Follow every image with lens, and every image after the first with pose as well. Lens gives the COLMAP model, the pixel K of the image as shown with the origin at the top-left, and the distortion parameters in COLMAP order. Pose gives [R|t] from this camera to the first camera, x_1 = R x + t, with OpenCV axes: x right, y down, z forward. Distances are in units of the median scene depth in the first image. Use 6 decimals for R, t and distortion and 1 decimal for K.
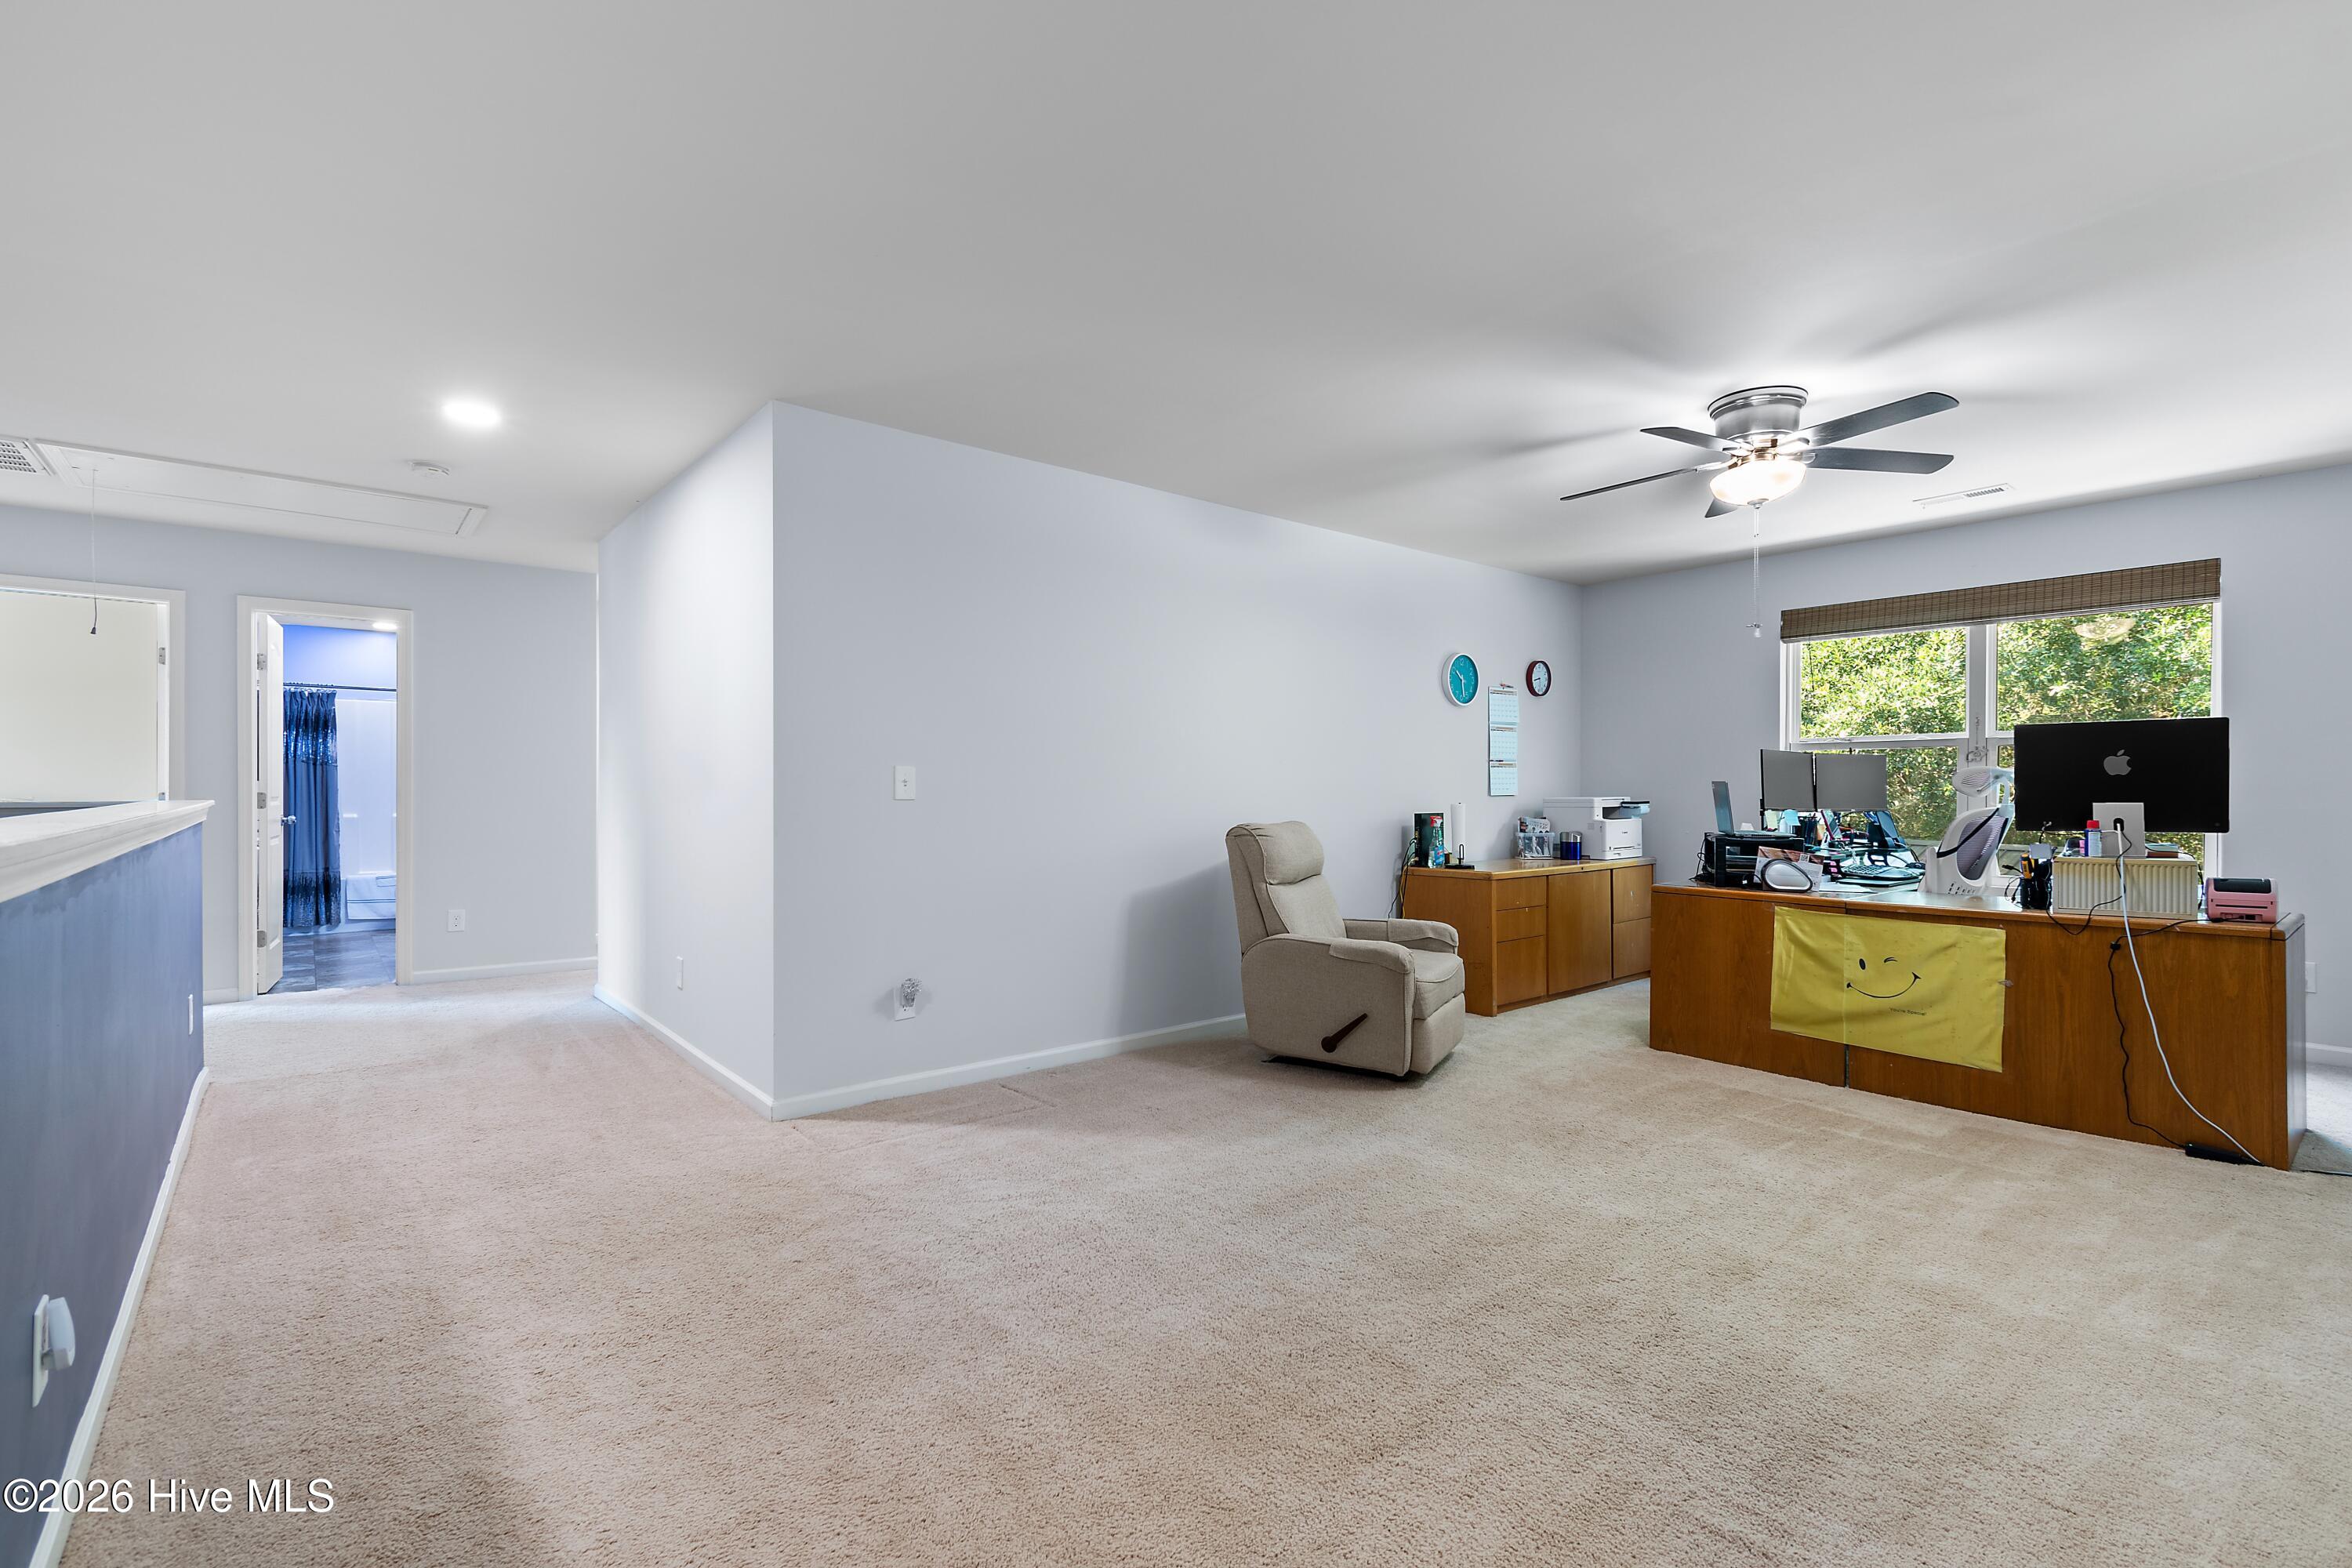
lens RADIAL K [[1041.1, 0, 1198.6], [0, 1041.1, 789.2], [0, 0, 1]] dist [0.003007, -0.002884]
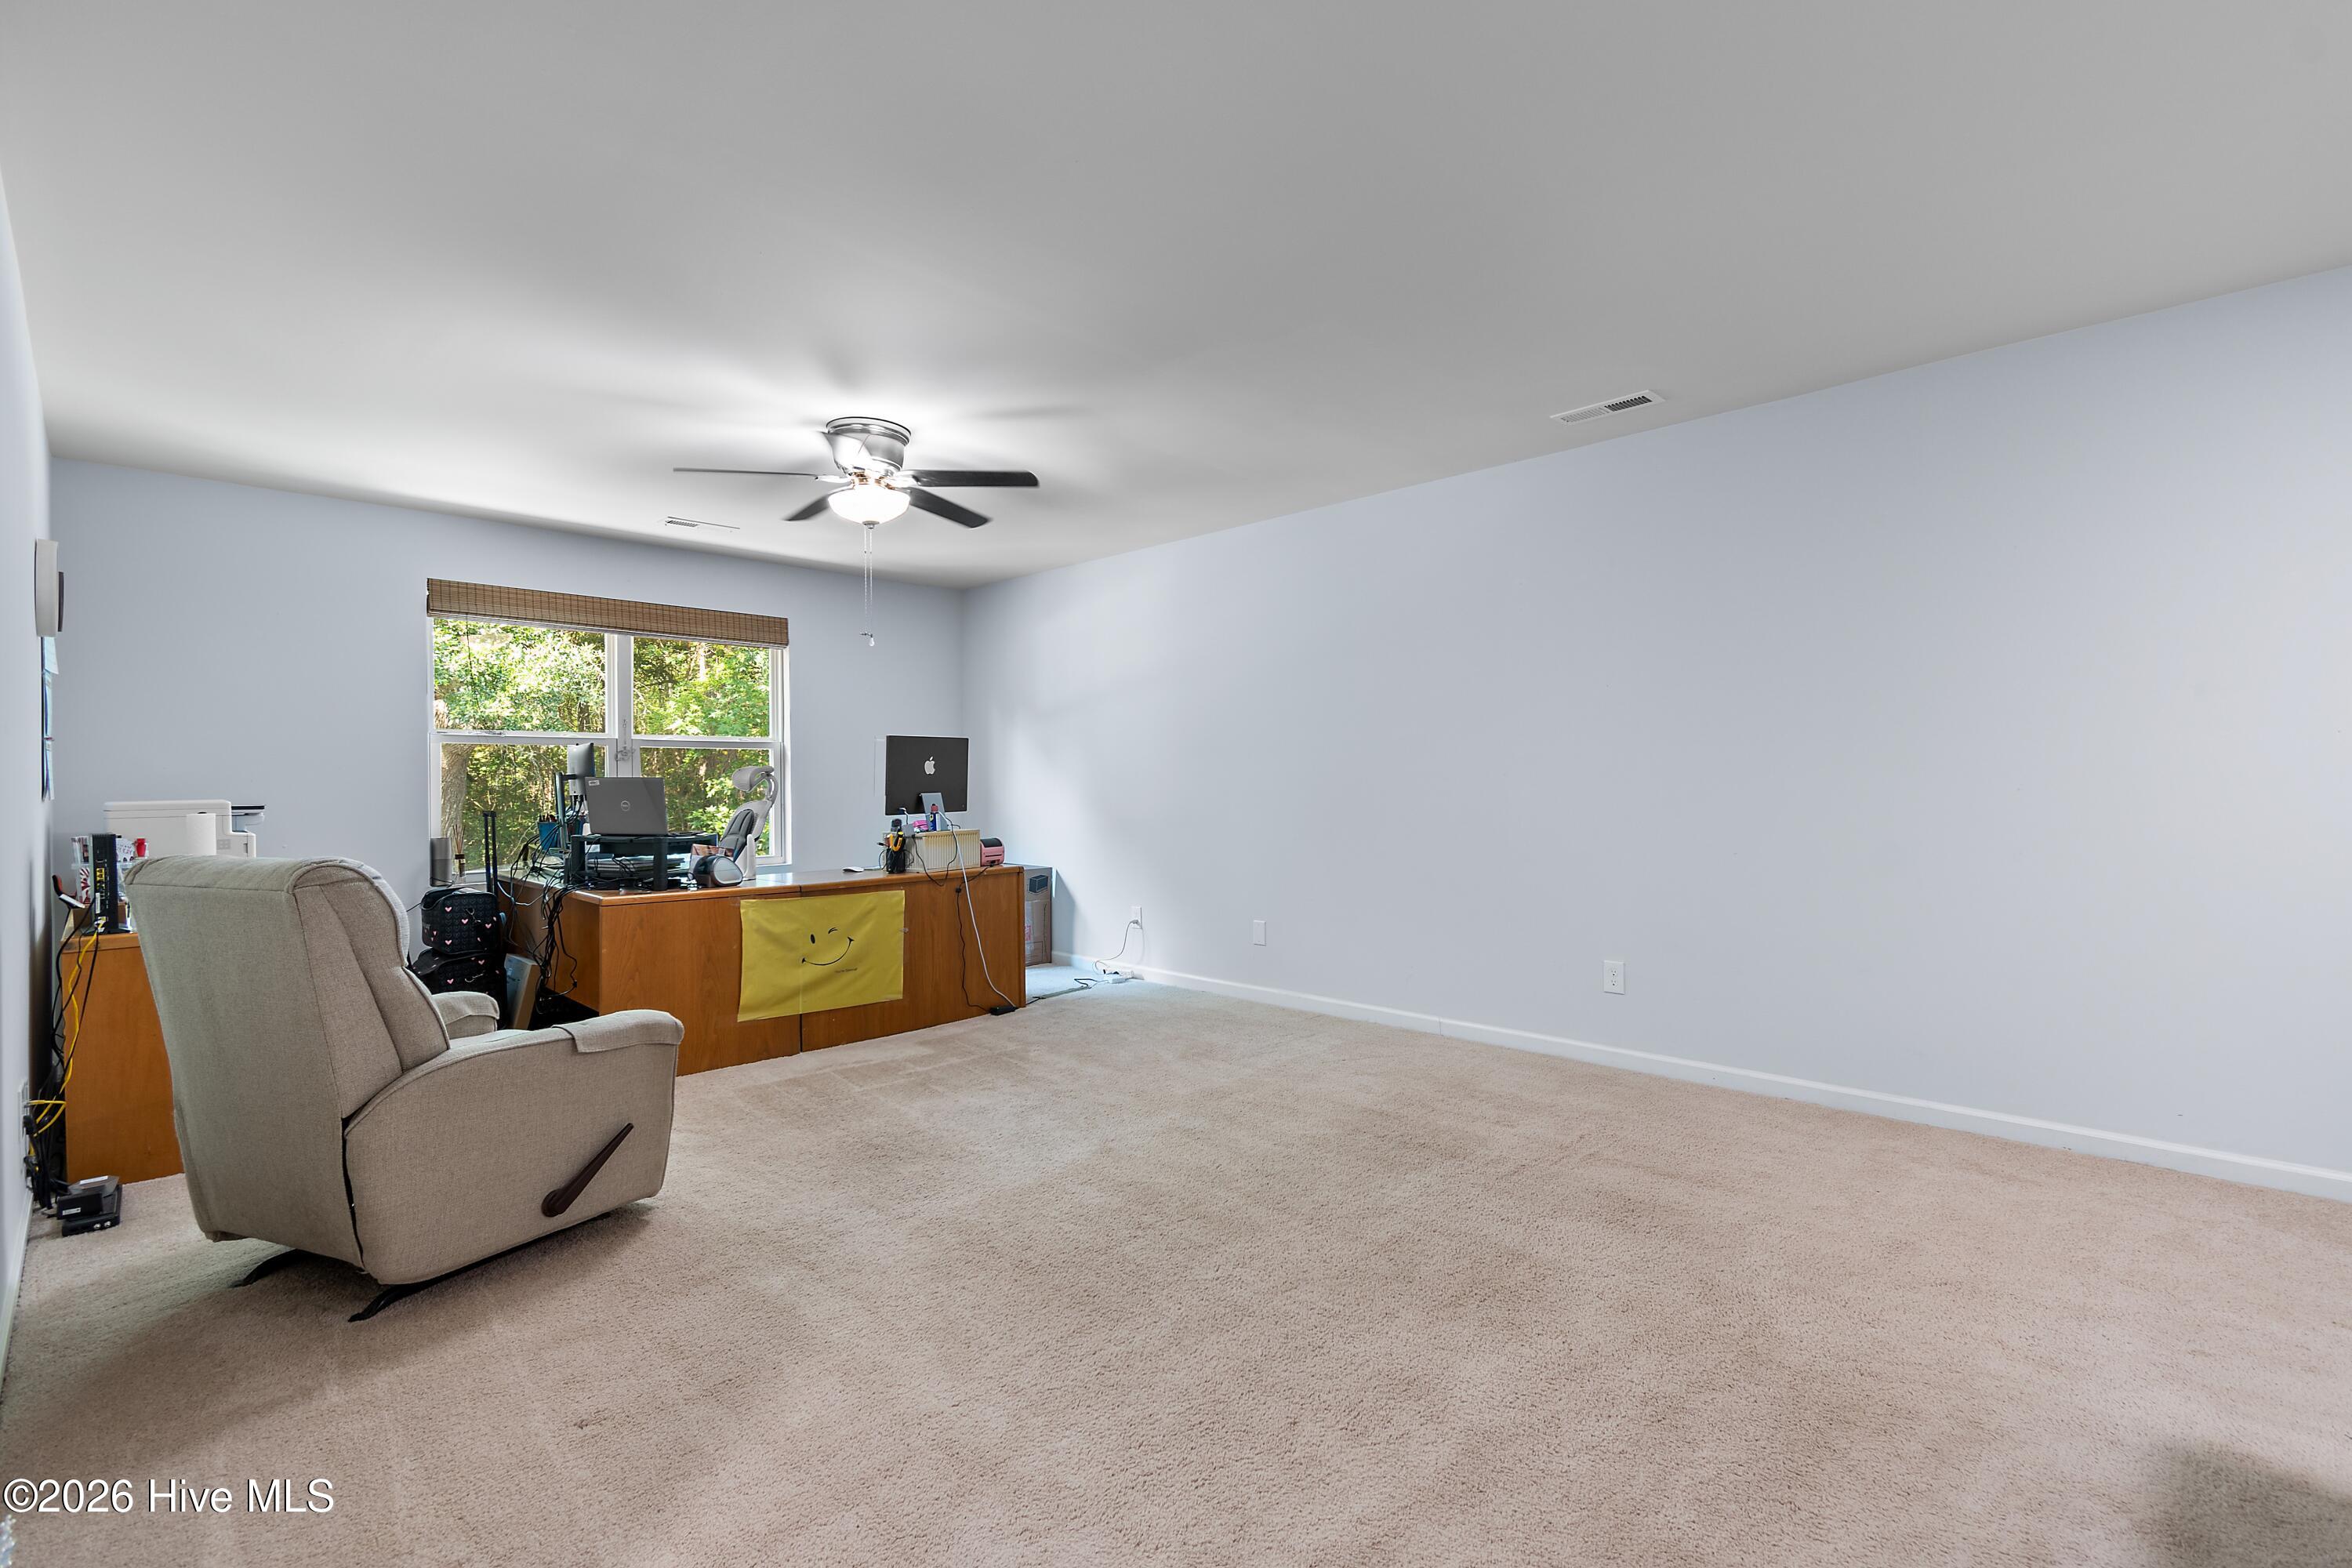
lens RADIAL K [[1041.1, 0, 1185.7], [0, 1041.1, 790.6], [0, 0, 1]] dist [0.003007, -0.002884]
pose [[-0.087250, -0.008894, 0.996147, -0.590224], [0.007267, 0.999928, 0.009565, -0.001772], [-0.996160, 0.008074, -0.087179, 0.776986]]
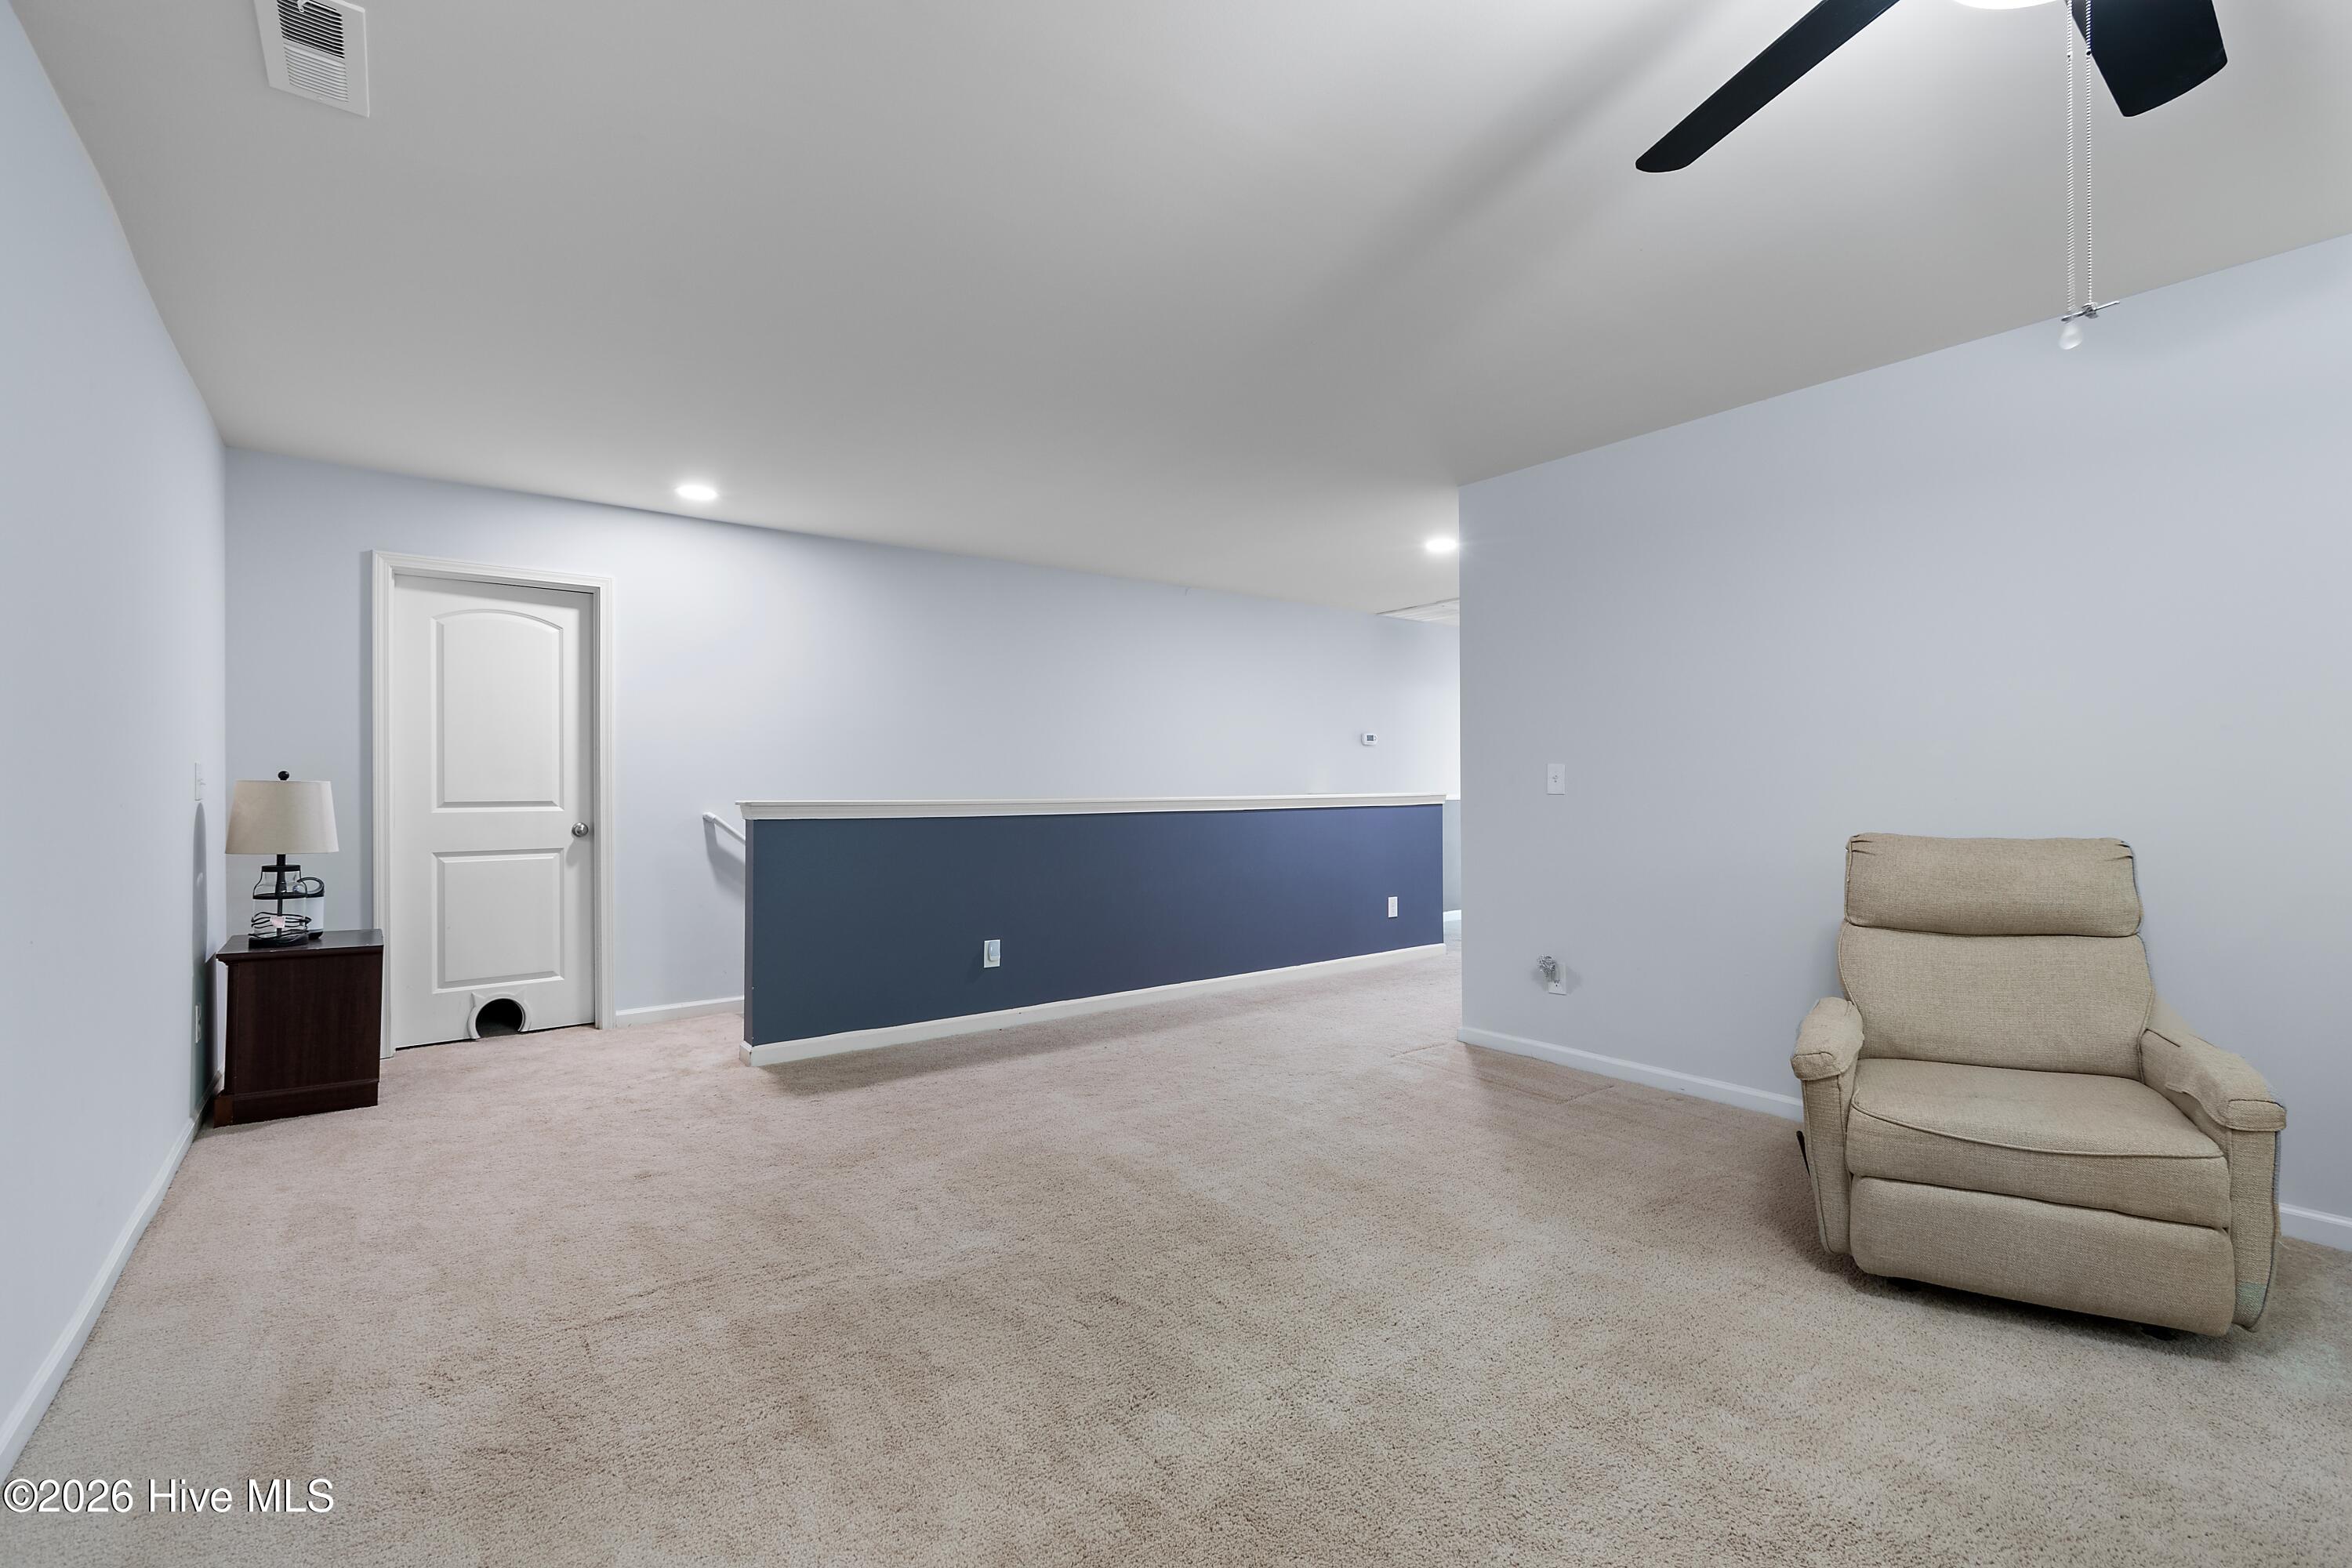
lens RADIAL K [[1041.1, 0, 1193.7], [0, 1041.1, 776.8], [0, 0, 1]] dist [0.003007, -0.002884]
pose [[-0.014101, 0.003719, -0.999894, 0.908818], [0.004531, 0.999983, 0.003656, -0.015693], [0.999890, -0.004479, -0.014117, 0.696897]]
